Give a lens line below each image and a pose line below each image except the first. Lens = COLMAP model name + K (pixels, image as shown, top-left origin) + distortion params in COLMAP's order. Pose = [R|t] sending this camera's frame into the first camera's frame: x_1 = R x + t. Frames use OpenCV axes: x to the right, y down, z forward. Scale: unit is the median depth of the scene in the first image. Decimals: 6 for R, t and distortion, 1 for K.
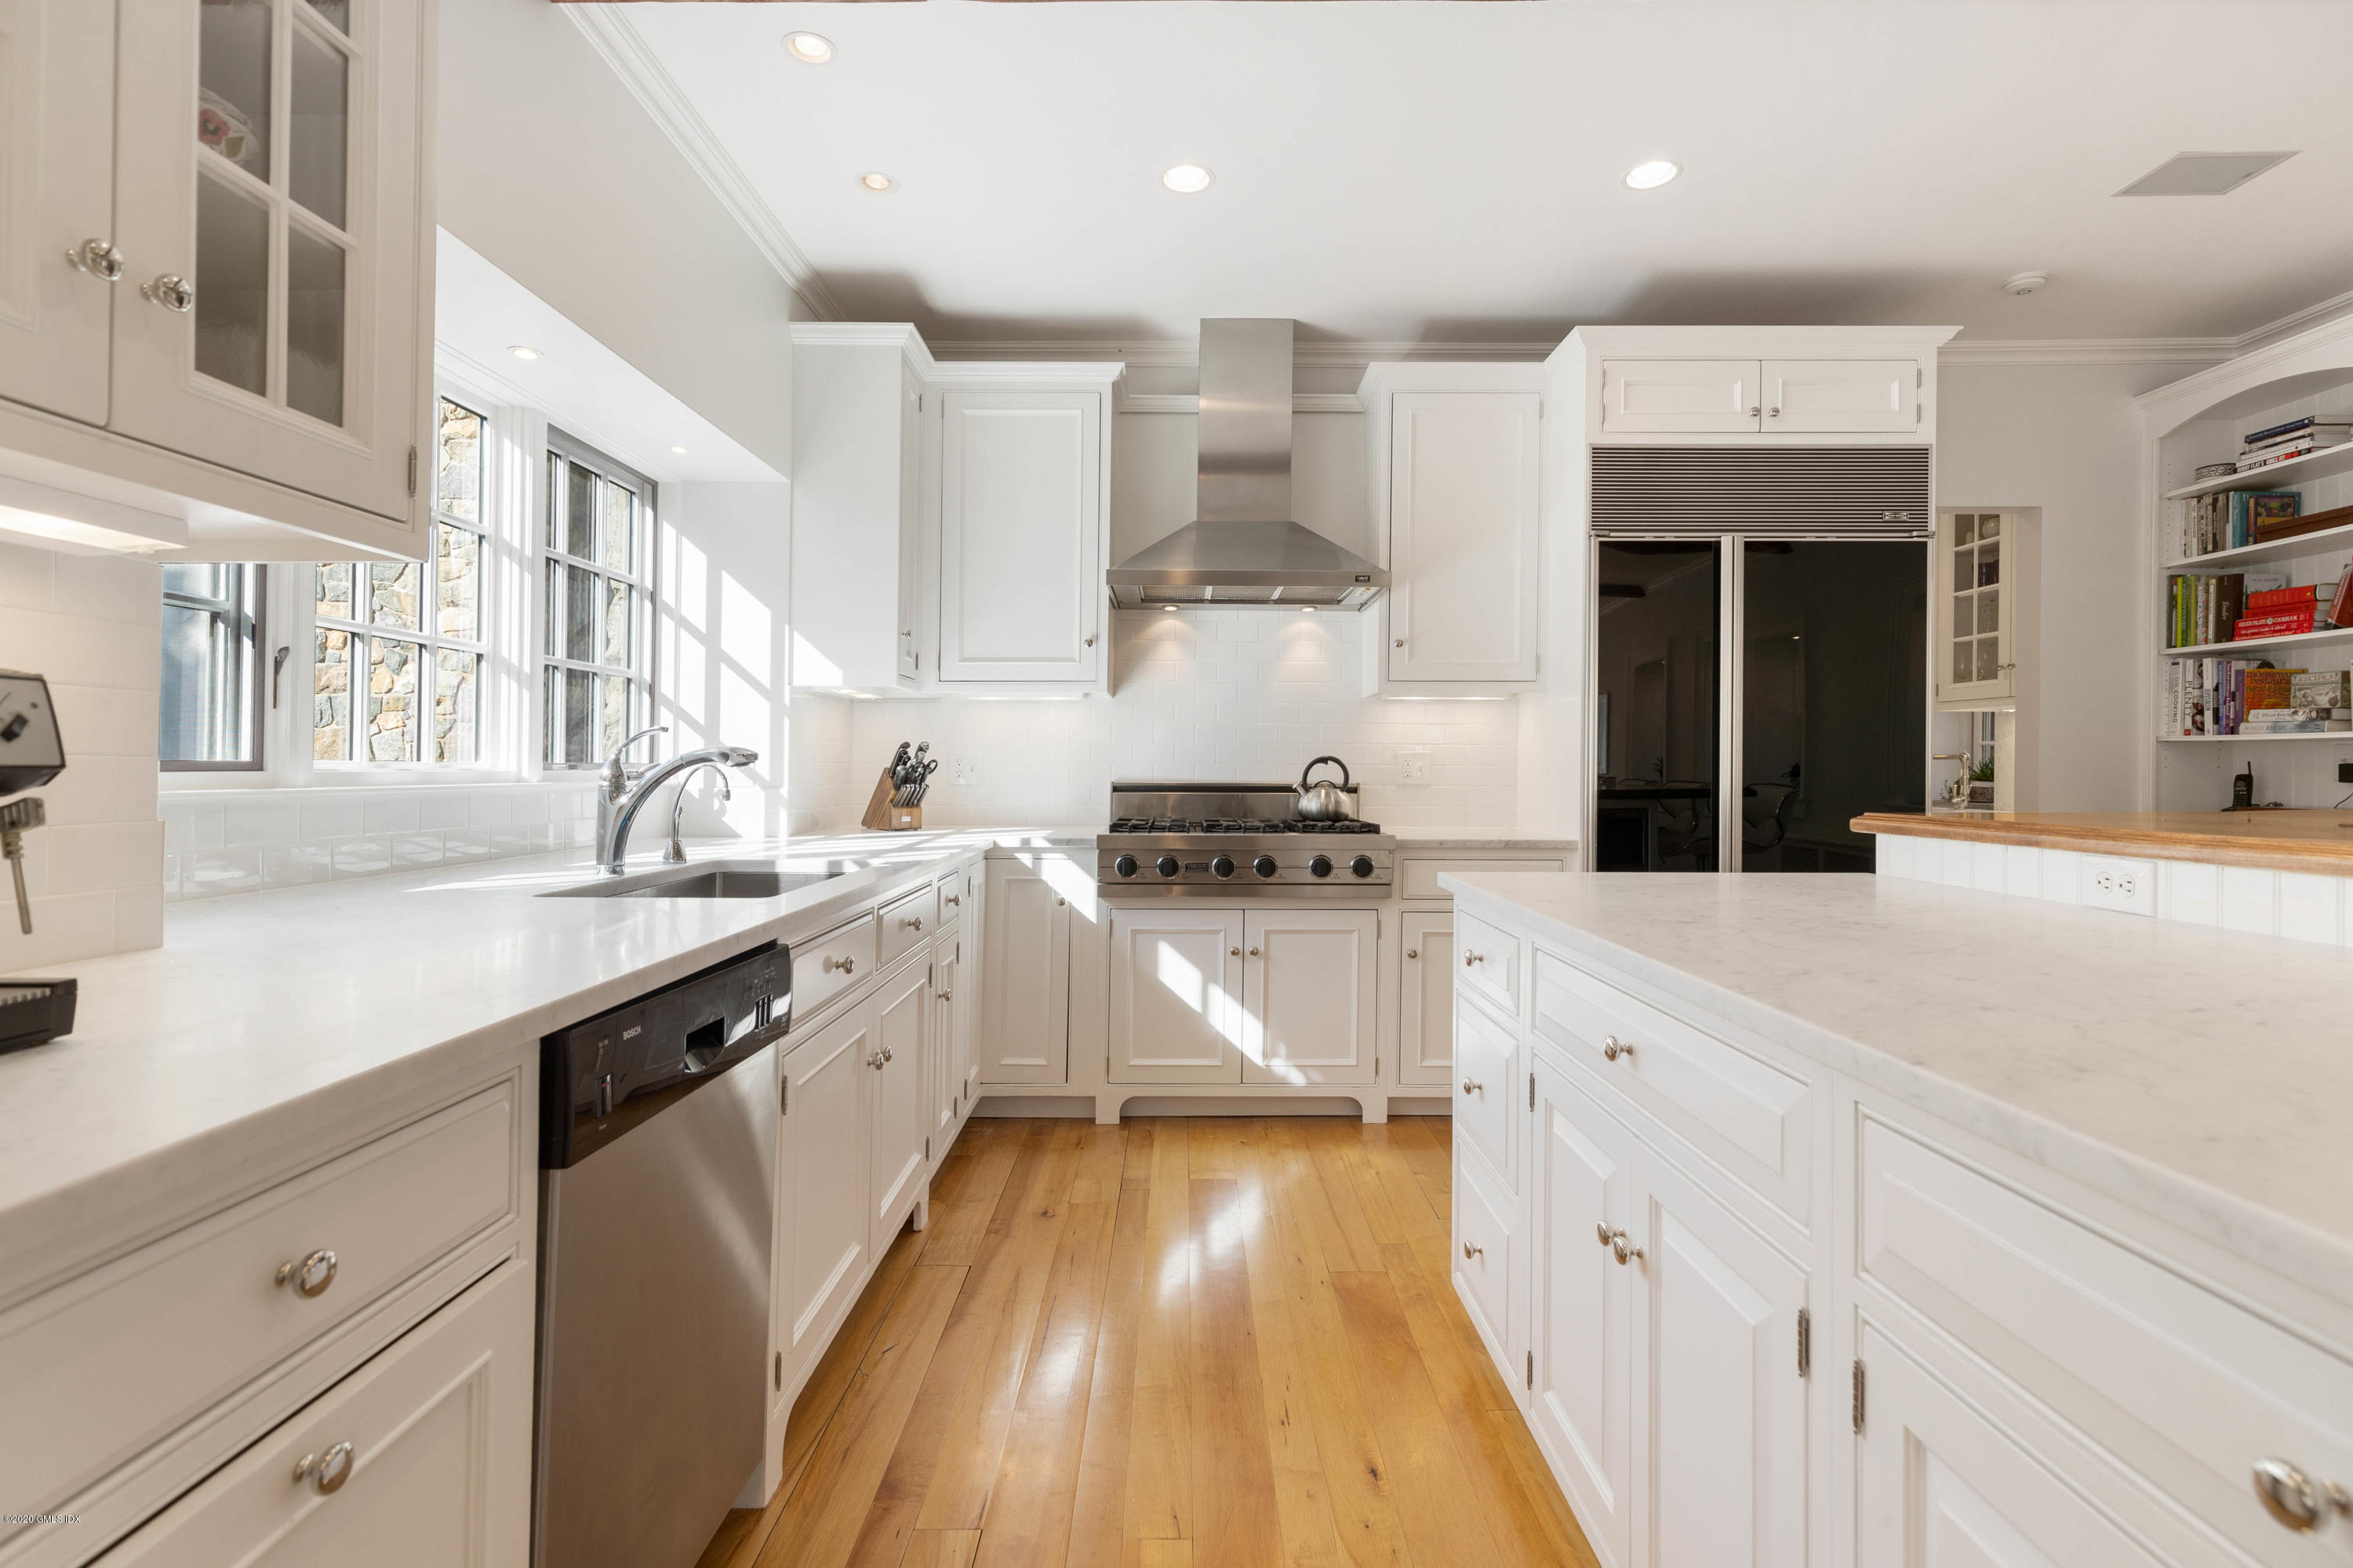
lens RADIAL K [[1088.4, 0, 1163.8], [0, 1088.4, 757.5], [0, 0, 1]] dist [-0.009494, -0.000233]
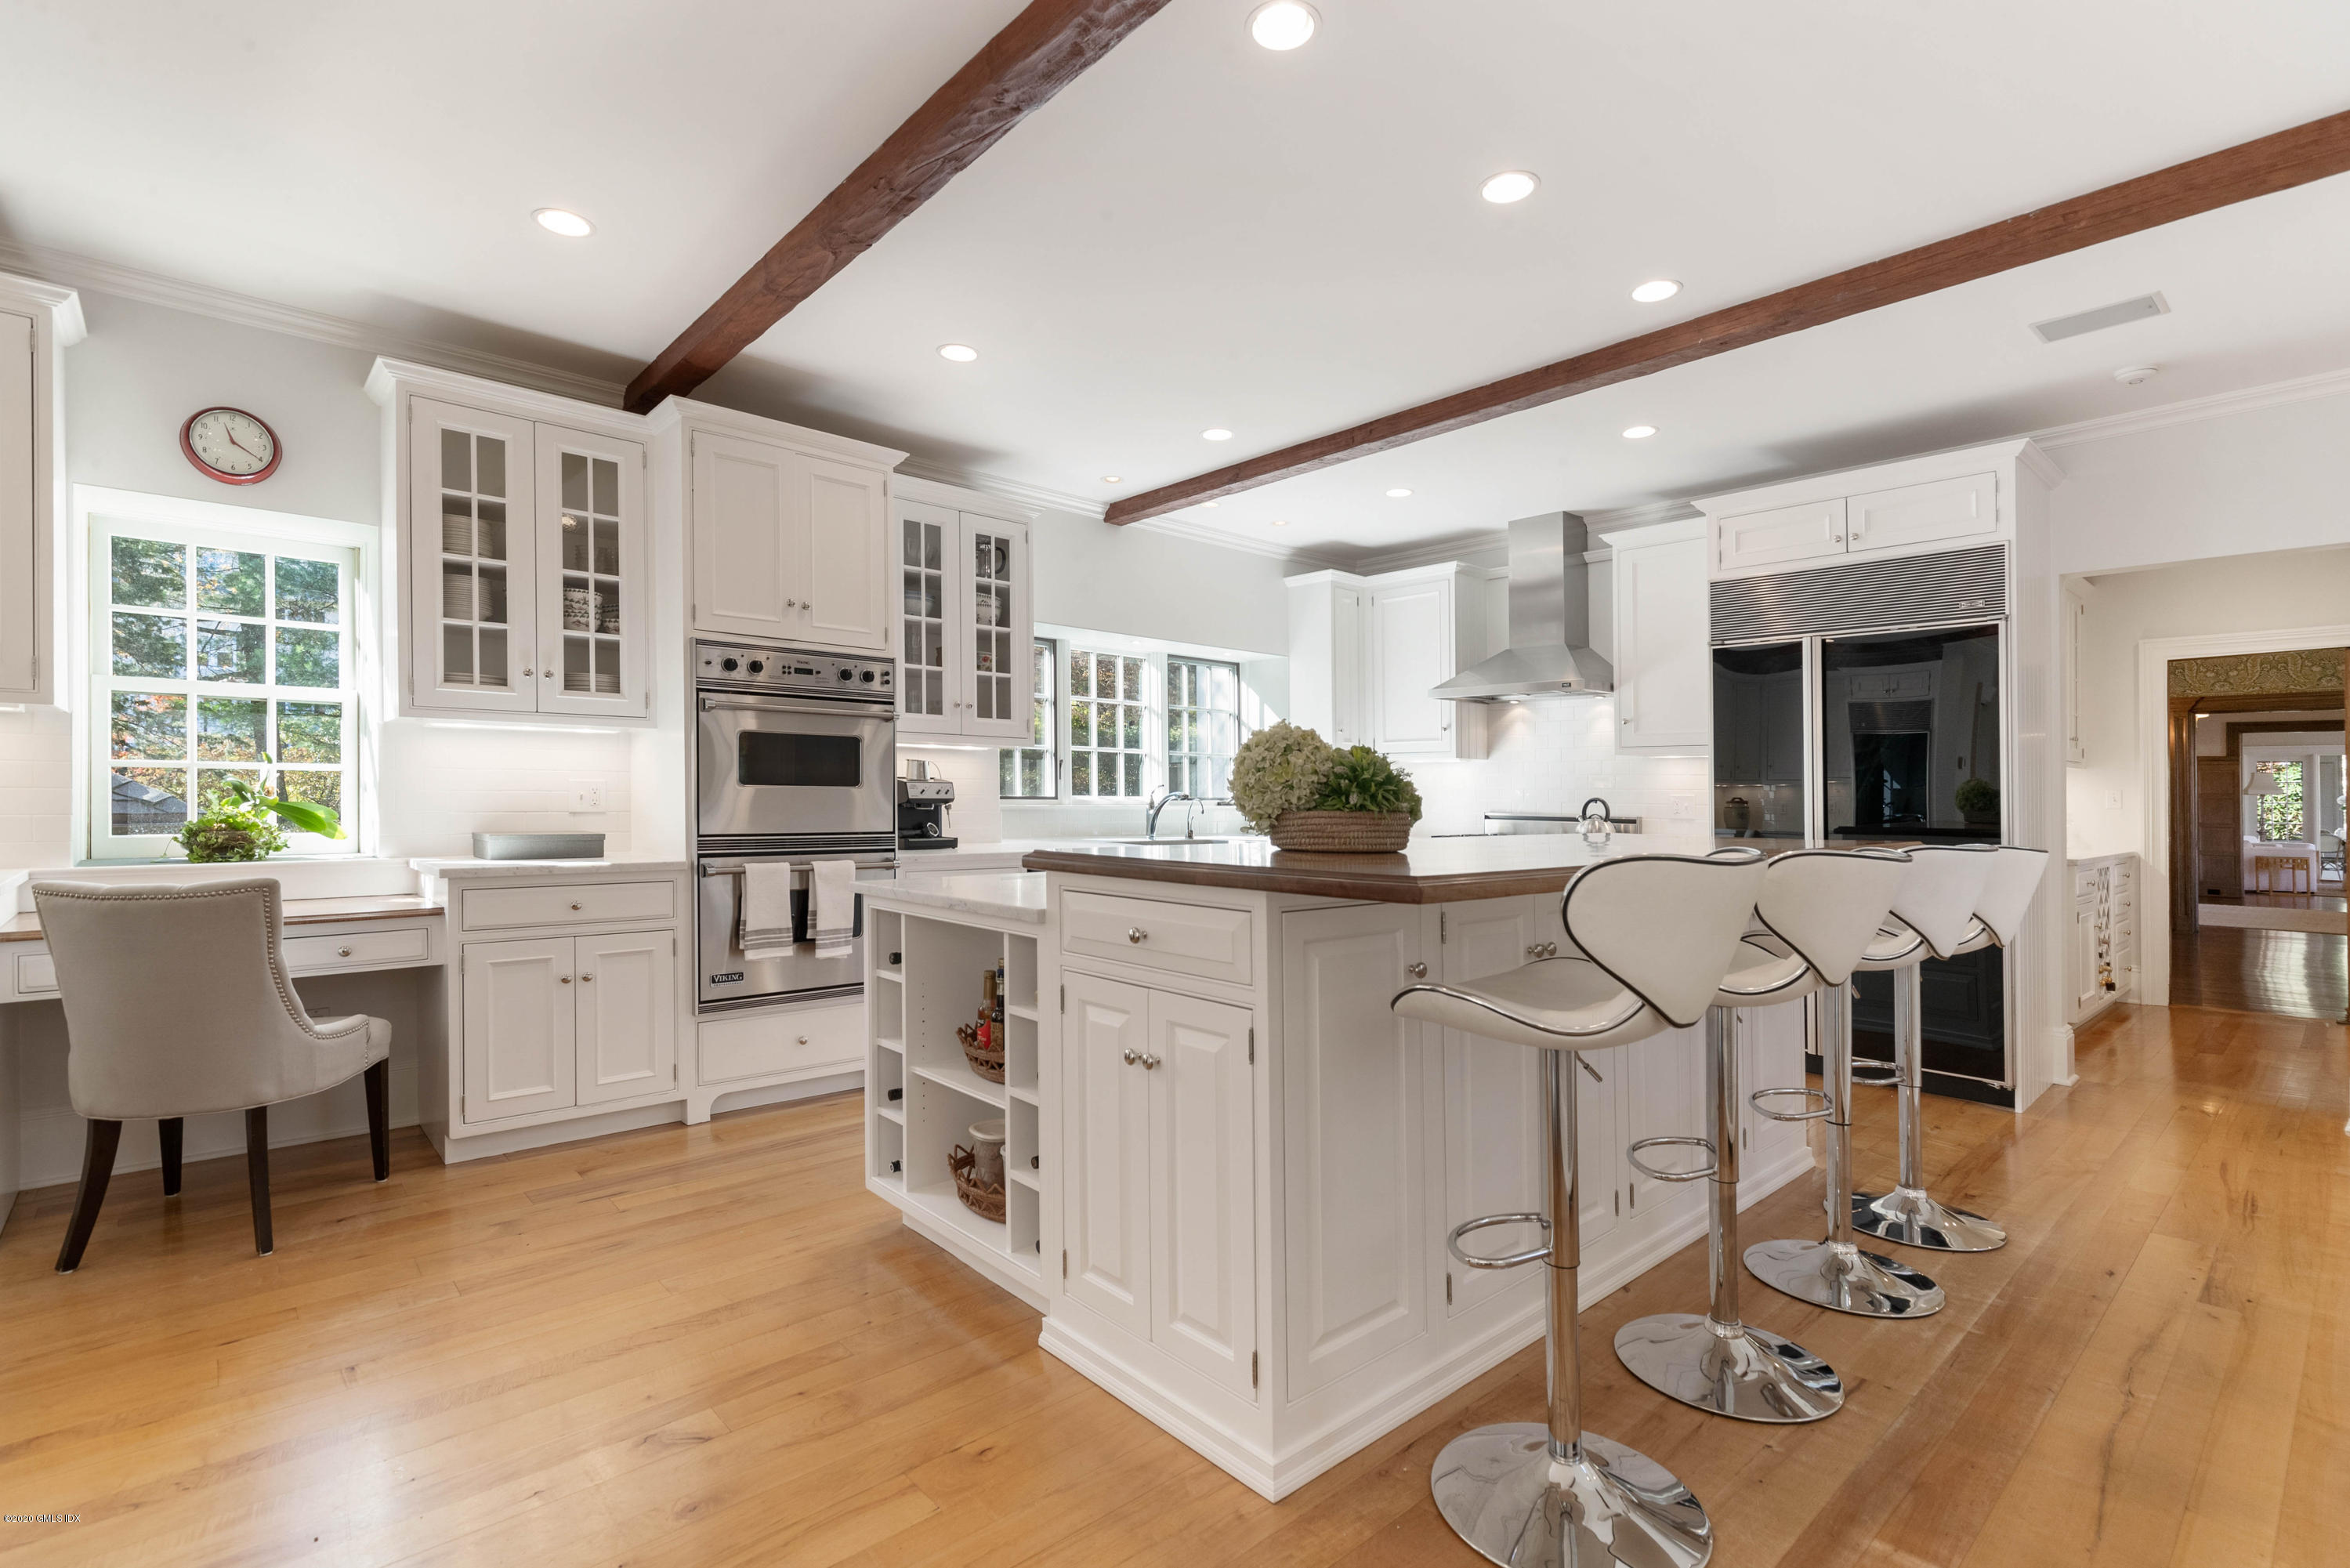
lens RADIAL K [[1073.3, 0, 1168.0], [0, 1073.3, 778.2], [0, 0, 1]] dist [0.004607, -0.000268]
pose [[0.677775, -0.004517, -0.735256, 0.952302], [-0.005816, 0.999917, -0.011504, -0.008294], [0.735247, 0.012073, 0.677692, -0.483128]]
